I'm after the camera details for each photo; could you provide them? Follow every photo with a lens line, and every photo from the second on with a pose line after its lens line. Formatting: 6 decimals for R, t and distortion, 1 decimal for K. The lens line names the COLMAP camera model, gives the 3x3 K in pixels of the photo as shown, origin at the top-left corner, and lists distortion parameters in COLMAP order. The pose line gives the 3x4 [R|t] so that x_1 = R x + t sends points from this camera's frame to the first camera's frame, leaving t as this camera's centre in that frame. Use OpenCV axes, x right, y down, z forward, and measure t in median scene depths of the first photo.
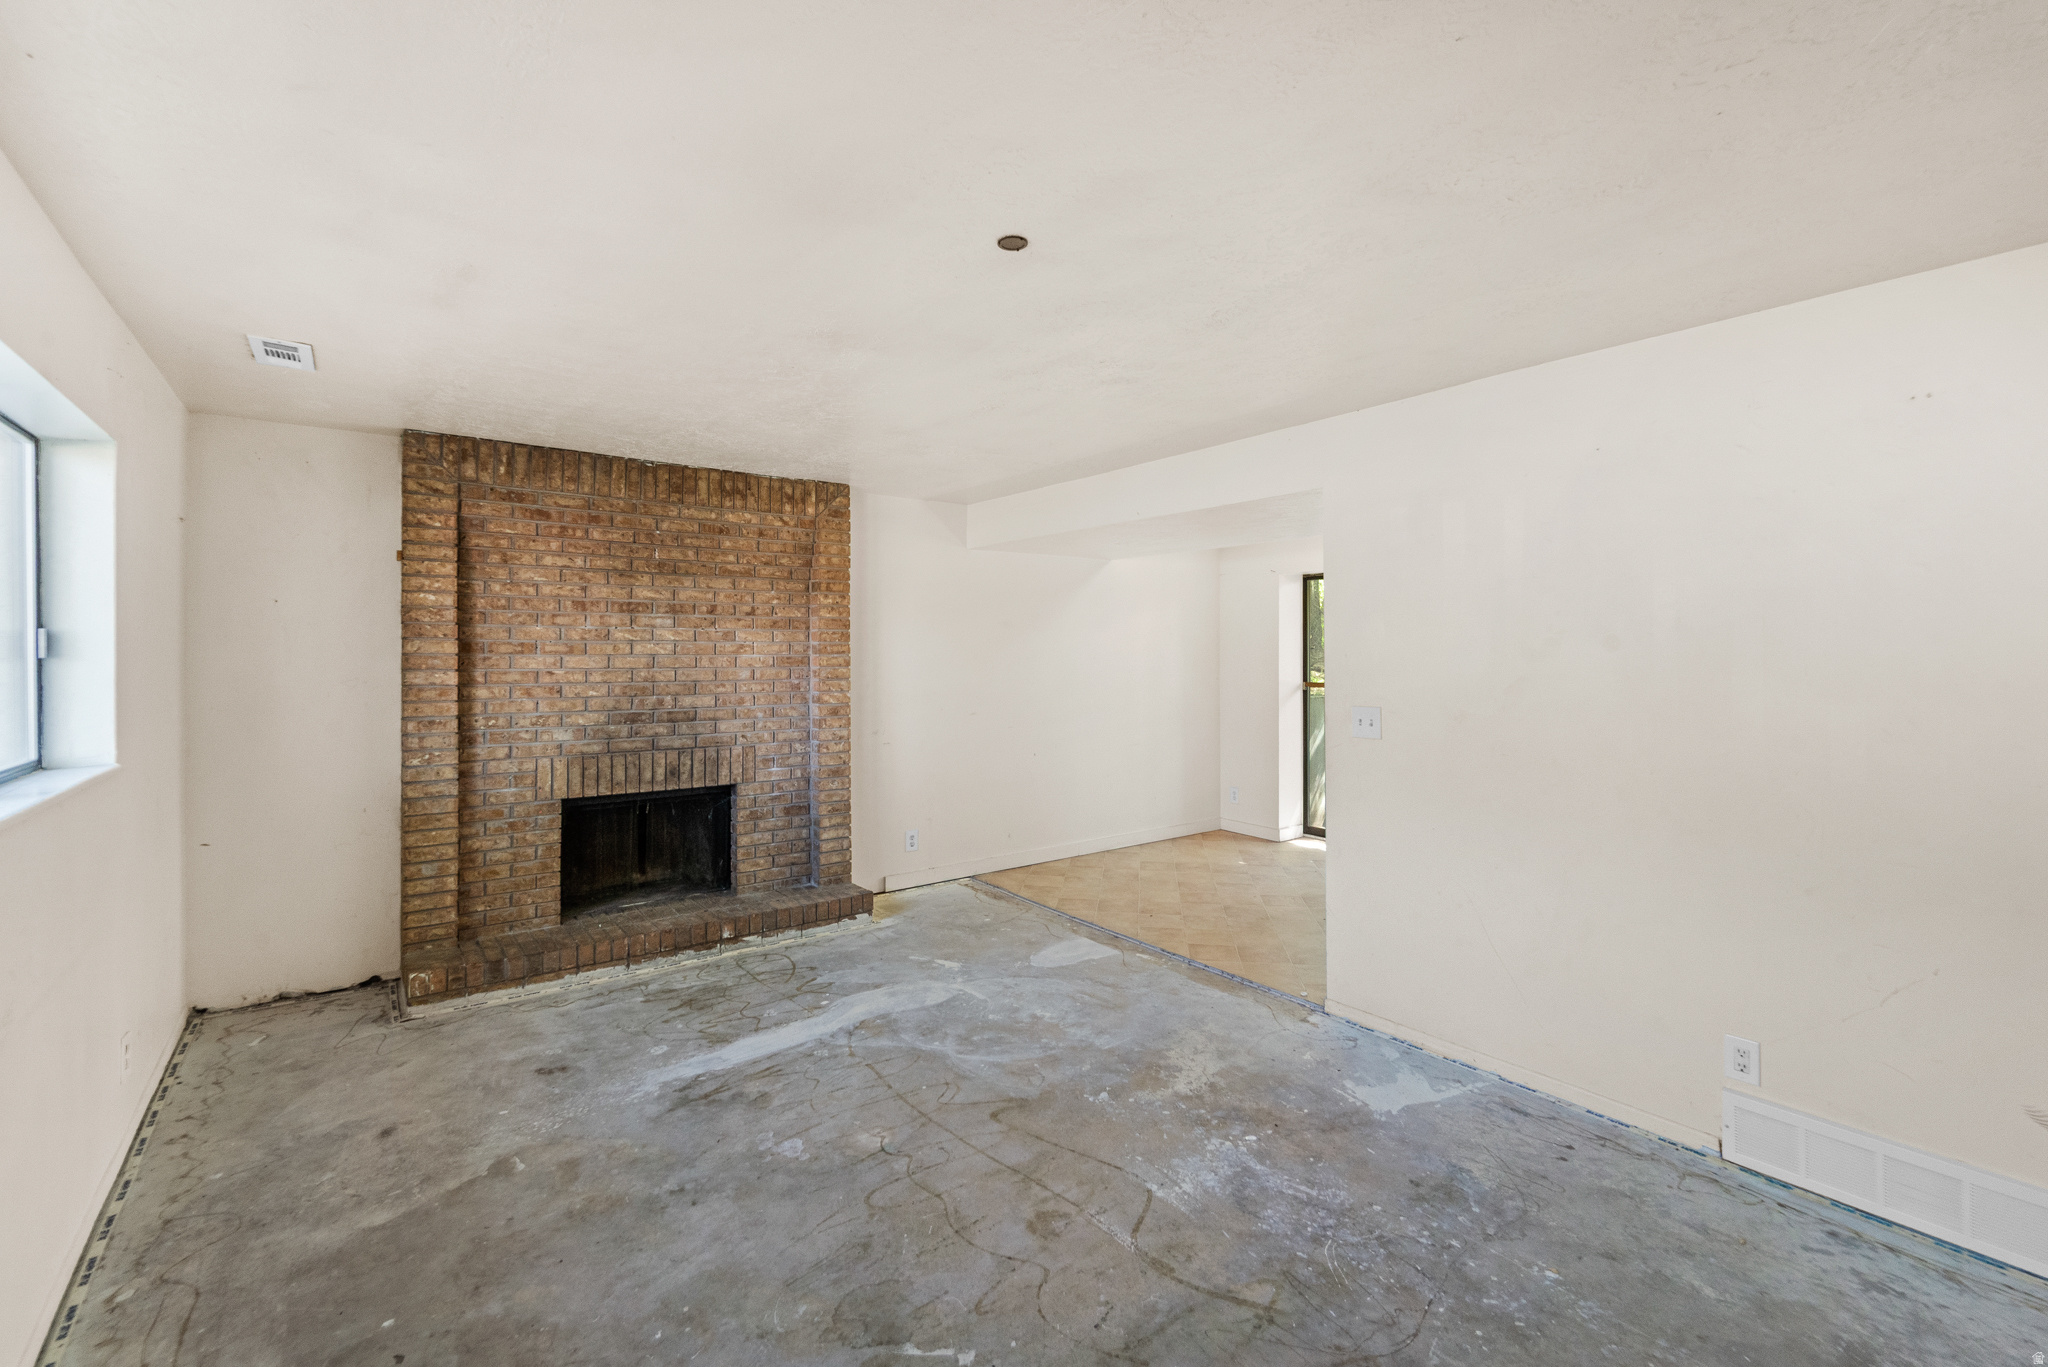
lens RADIAL K [[879.8, 0, 1024.2], [0, 879.8, 655.2], [0, 0, 1]] dist [-0.000028, -0.001077]
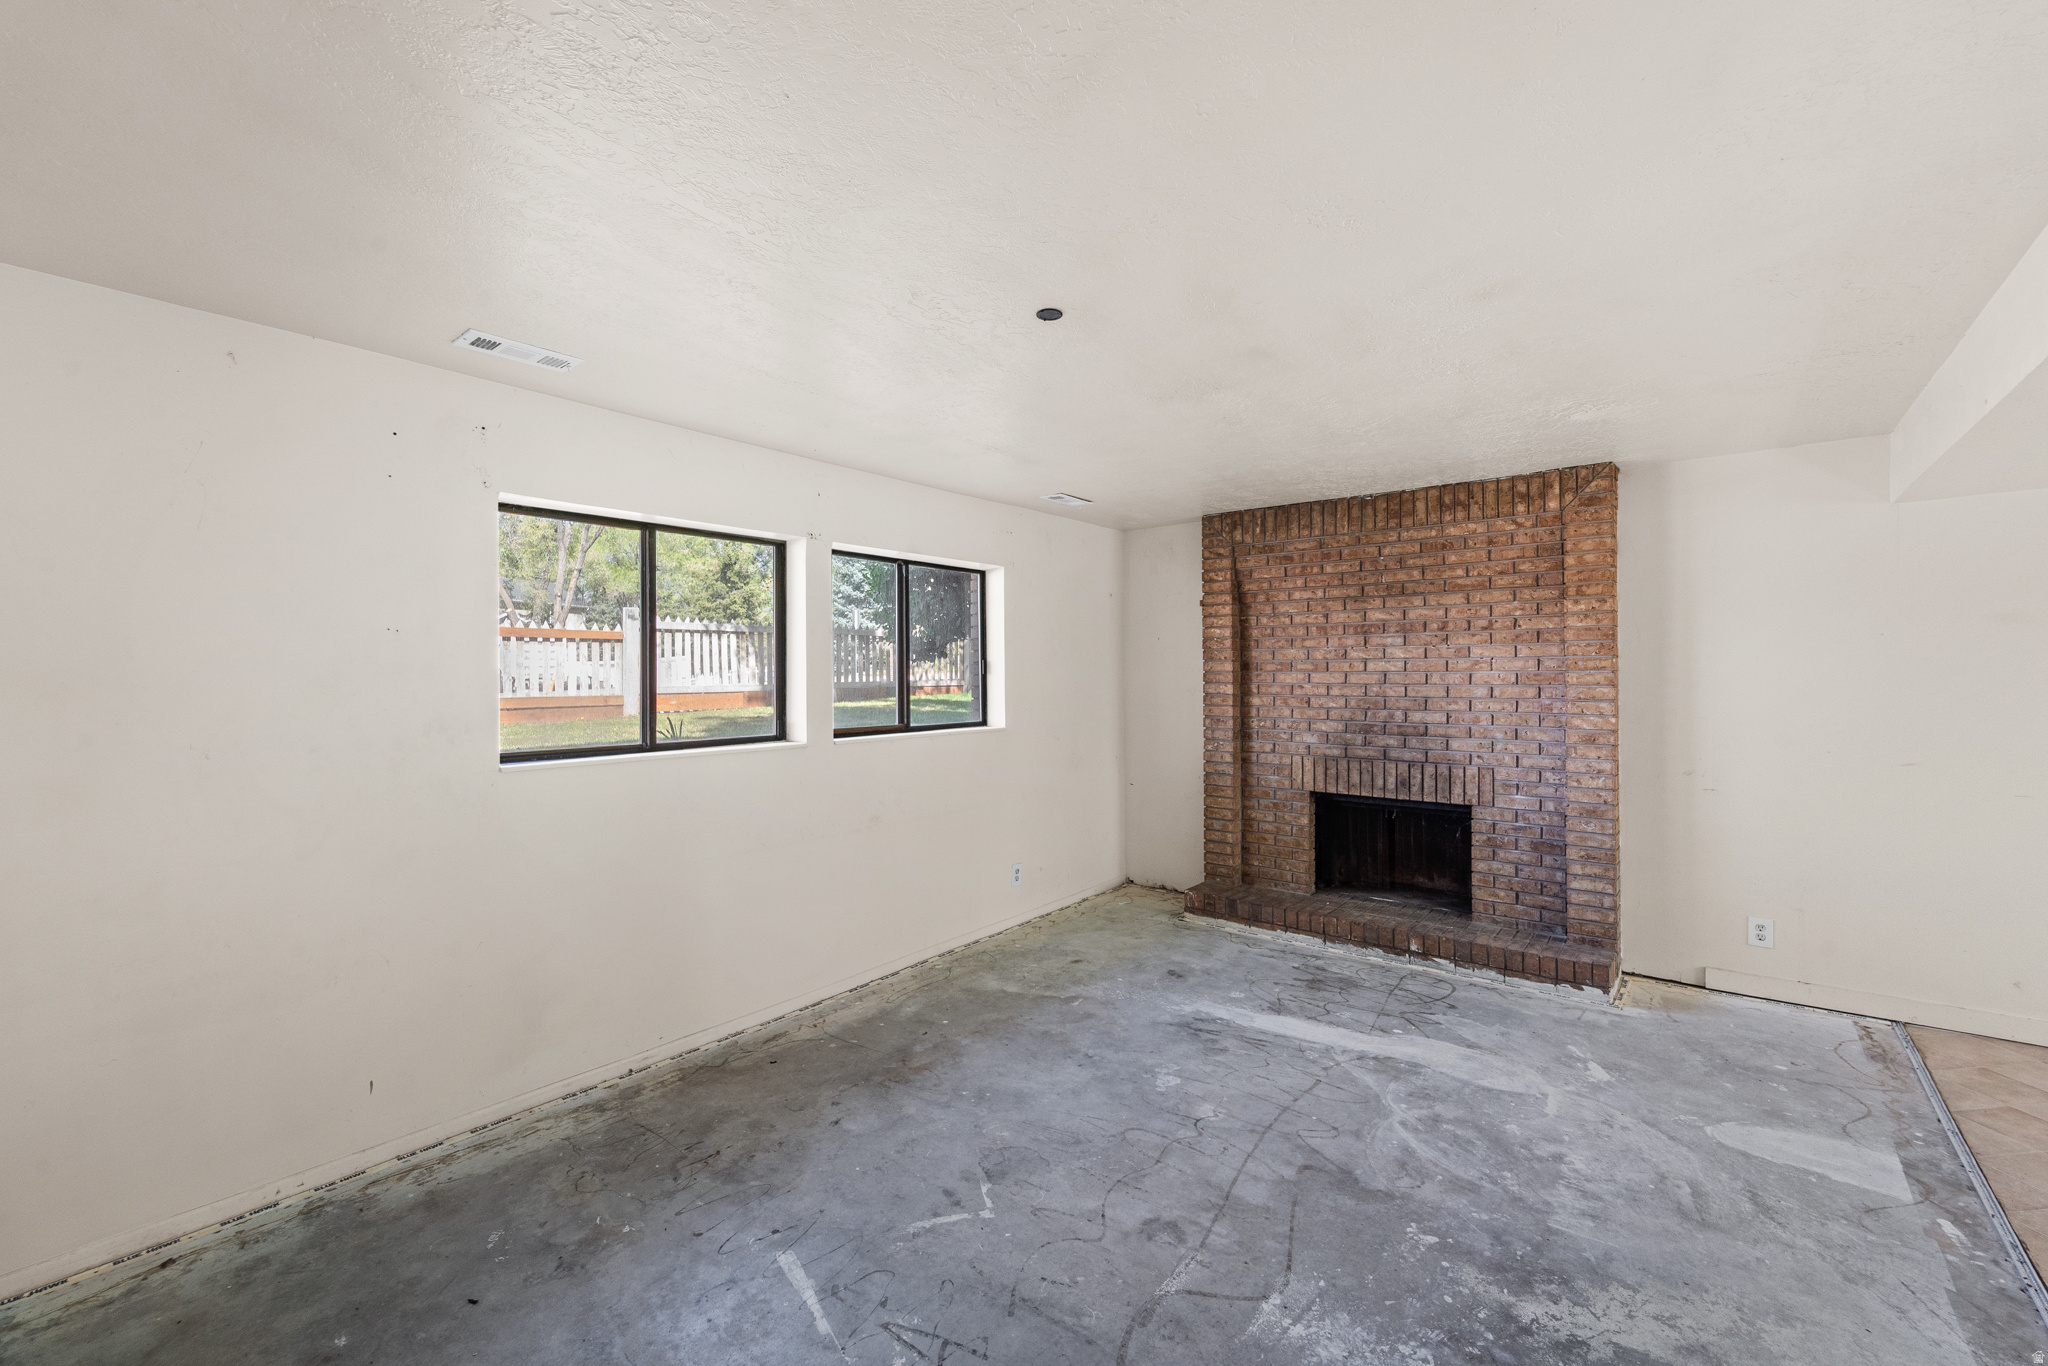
lens RADIAL K [[850.7, 0, 1024.0], [0, 850.7, 683.0], [0, 0, 1]] dist [0.000122, -0.000477]
pose [[0.242297, 0.010088, -0.970150, 0.533168], [0.000788, 0.999944, 0.010595, 0.002120], [0.970202, -0.003331, 0.242275, 0.347904]]
